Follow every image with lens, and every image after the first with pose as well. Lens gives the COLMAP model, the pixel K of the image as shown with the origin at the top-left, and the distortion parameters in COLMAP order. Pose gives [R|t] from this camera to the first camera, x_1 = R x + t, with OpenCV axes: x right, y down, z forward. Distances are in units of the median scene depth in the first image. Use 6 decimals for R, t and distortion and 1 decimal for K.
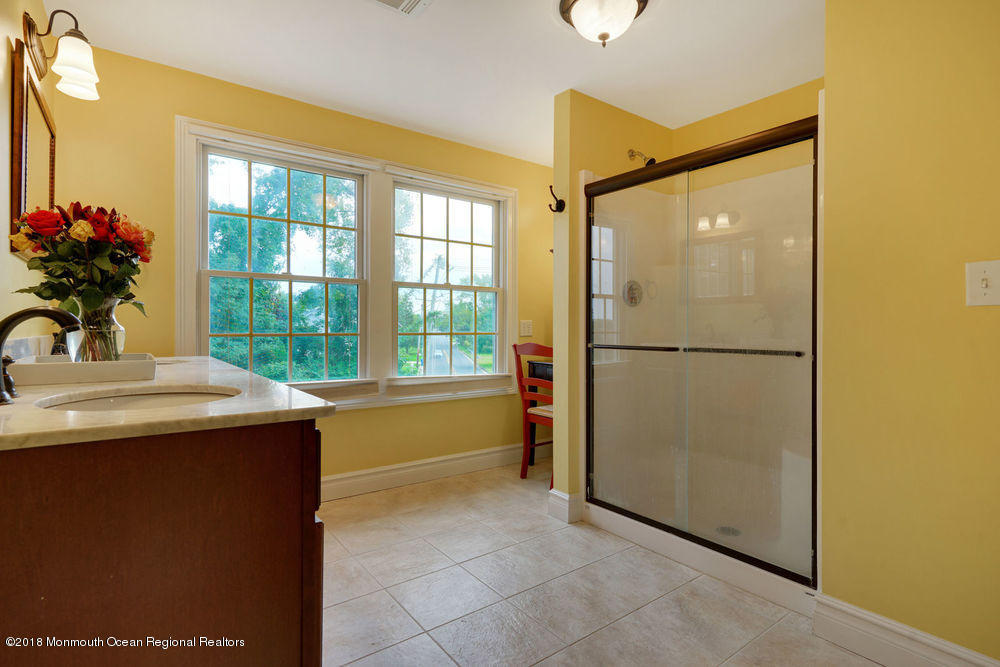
lens RADIAL K [[486.2, 0, 515.1], [0, 486.2, 324.7], [0, 0, 1]] dist [0.002872, 0.001572]
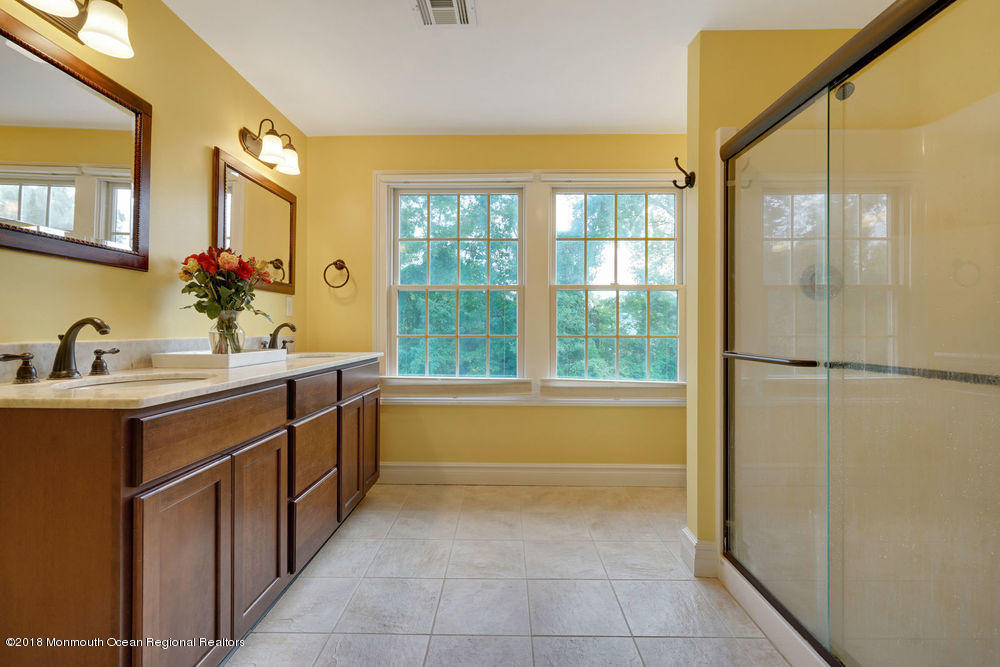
lens RADIAL K [[452.8, 0, 507.6], [0, 452.8, 326.8], [0, 0, 1]] dist [-0.003690, 0.002344]
pose [[0.791527, -0.004482, -0.611118, 0.313269], [0.004070, 0.999990, -0.002062, 0.000470], [0.611121, -0.000855, 0.791537, 0.221111]]
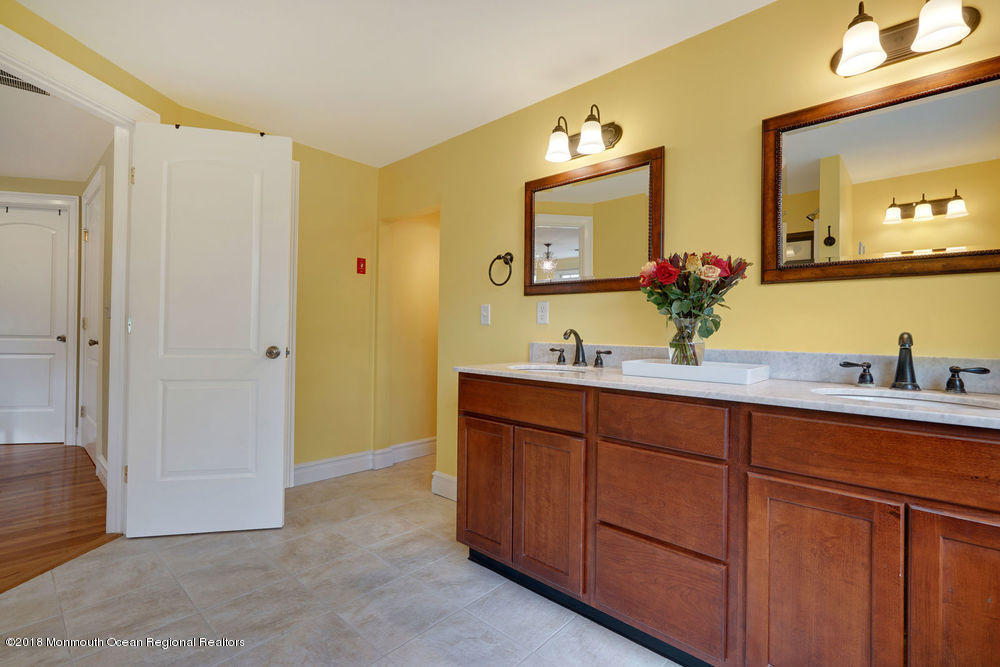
lens RADIAL K [[452.8, 0, 504.6], [0, 452.8, 329.4], [0, 0, 1]] dist [-0.003690, 0.002344]
pose [[-0.983142, -0.016338, -0.182112, -0.066424], [-0.015580, 0.999863, -0.005593, -0.005125], [0.182178, -0.002662, -0.983262, 1.062769]]
